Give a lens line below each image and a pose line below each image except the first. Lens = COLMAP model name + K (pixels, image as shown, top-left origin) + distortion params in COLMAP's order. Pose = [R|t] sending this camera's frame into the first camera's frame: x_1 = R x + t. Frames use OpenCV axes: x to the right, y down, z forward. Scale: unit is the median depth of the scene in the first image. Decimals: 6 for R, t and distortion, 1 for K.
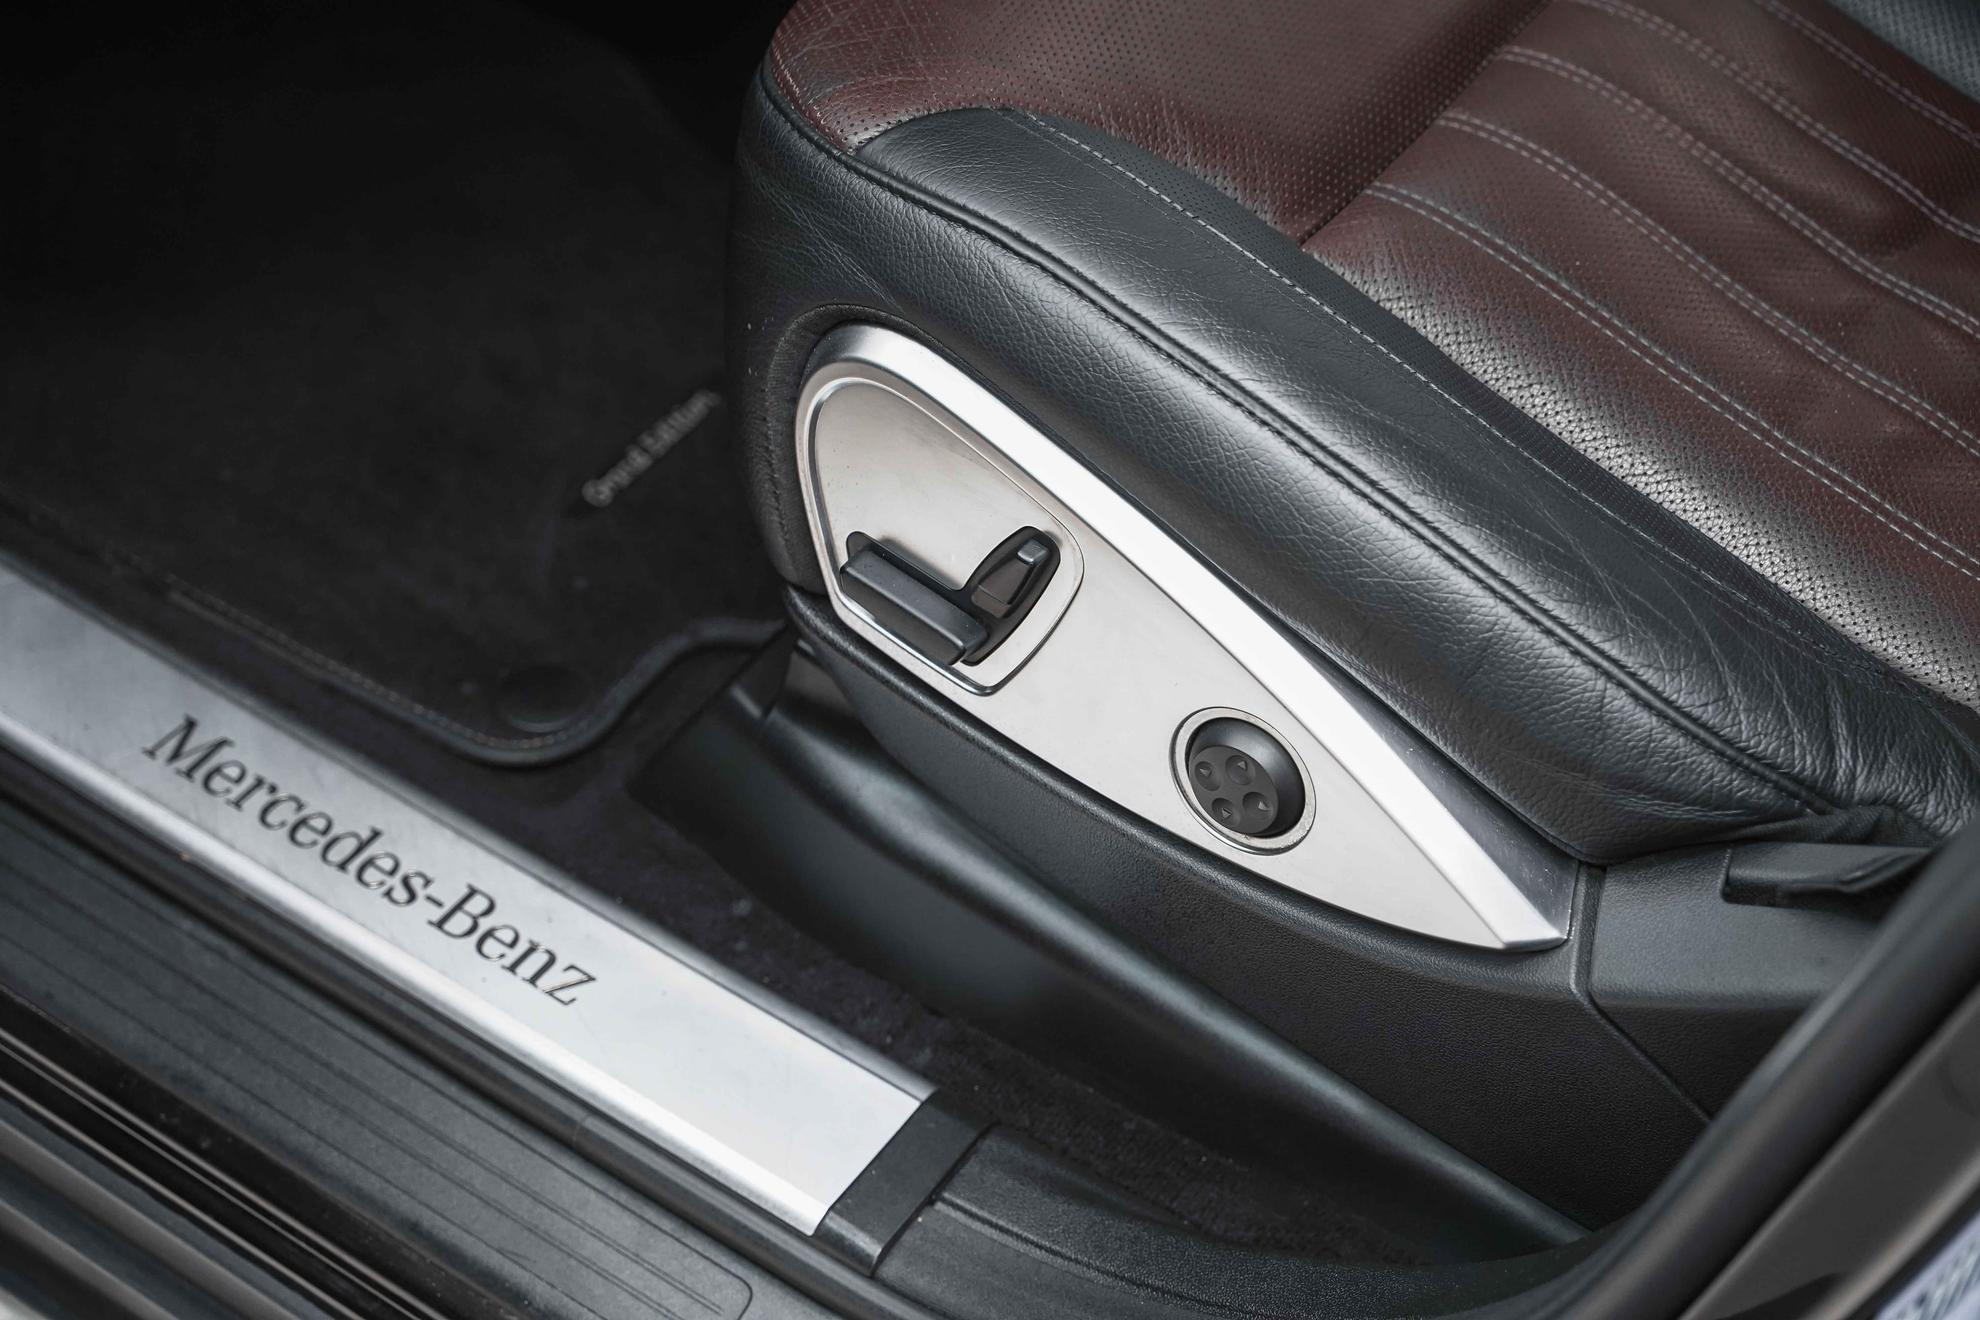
lens RADIAL K [[3339.5, 0, 988.8], [0, 3339.5, 686.1], [0, 0, 1]] dist [-0.008211, -0.030669]
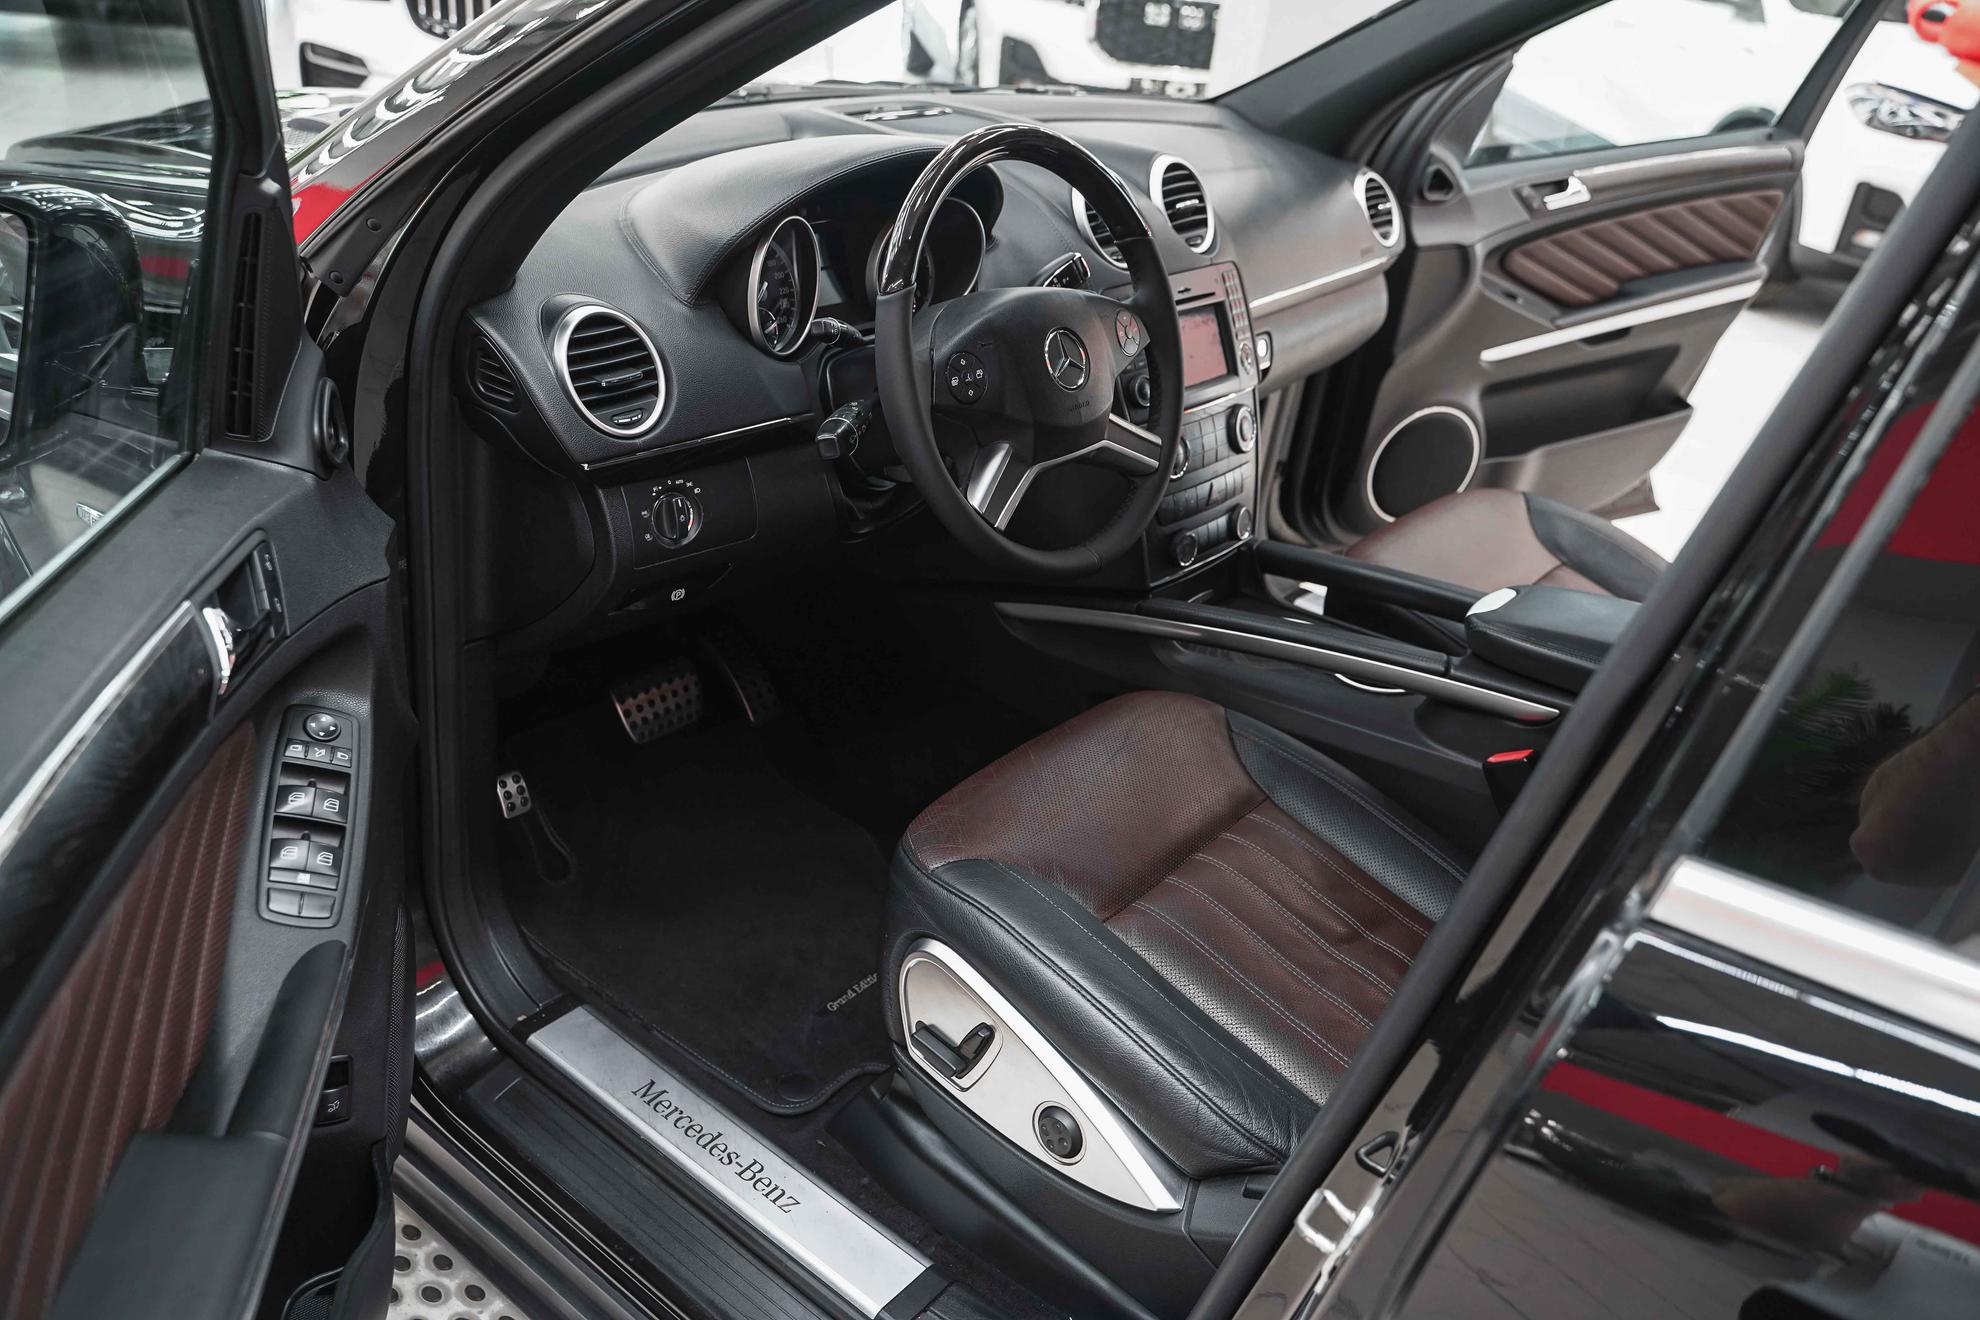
lens RADIAL K [[1594.7, 0, 990.0], [0, 1594.7, 660.0], [0, 0, 1]] dist [-0.013212, -0.003073]
pose [[0.995039, 0.072408, -0.068223, 0.072864], [-0.089553, 0.950591, -0.297249, 0.046110], [0.043329, 0.301884, 0.952360, -0.222095]]
